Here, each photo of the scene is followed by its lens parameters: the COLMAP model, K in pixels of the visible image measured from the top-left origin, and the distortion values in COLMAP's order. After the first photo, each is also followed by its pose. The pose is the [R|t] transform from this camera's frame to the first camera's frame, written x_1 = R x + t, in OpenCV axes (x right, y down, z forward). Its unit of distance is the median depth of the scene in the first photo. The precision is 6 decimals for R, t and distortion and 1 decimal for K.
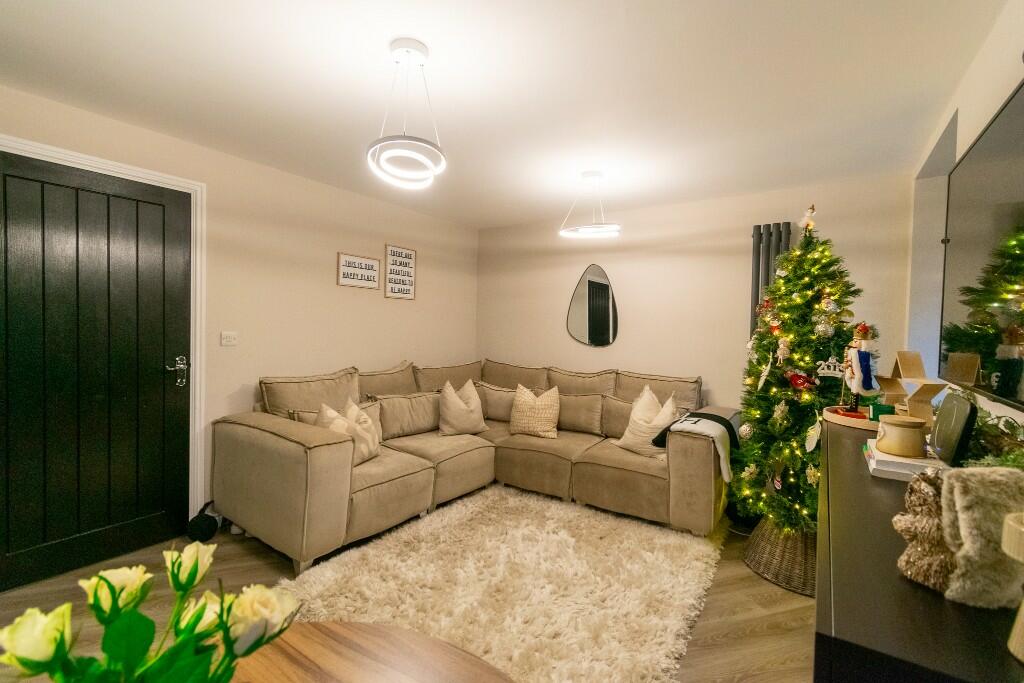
lens RADIAL K [[450.3, 0, 513.5], [0, 450.3, 337.8], [0, 0, 1]] dist [-0.001820, -0.000235]
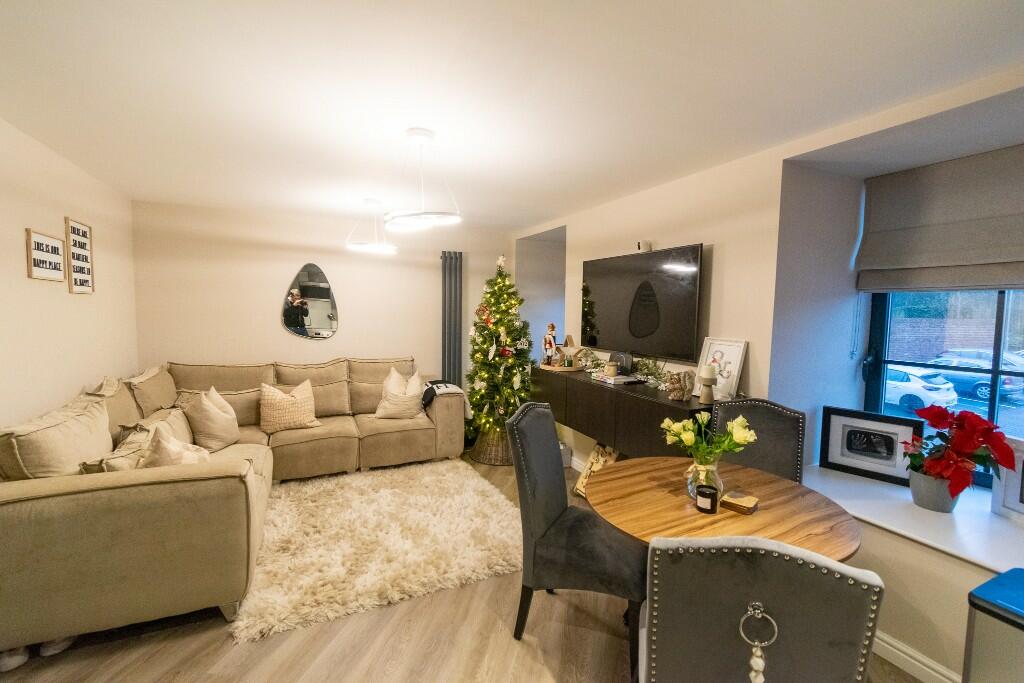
lens RADIAL K [[450.3, 0, 513.5], [0, 450.3, 337.8], [0, 0, 1]] dist [-0.001820, -0.000235]
pose [[0.506007, -0.071958, 0.859523, -0.631011], [0.019457, 0.997213, 0.072031, -0.064631], [-0.862310, -0.019725, 0.505996, 0.039728]]
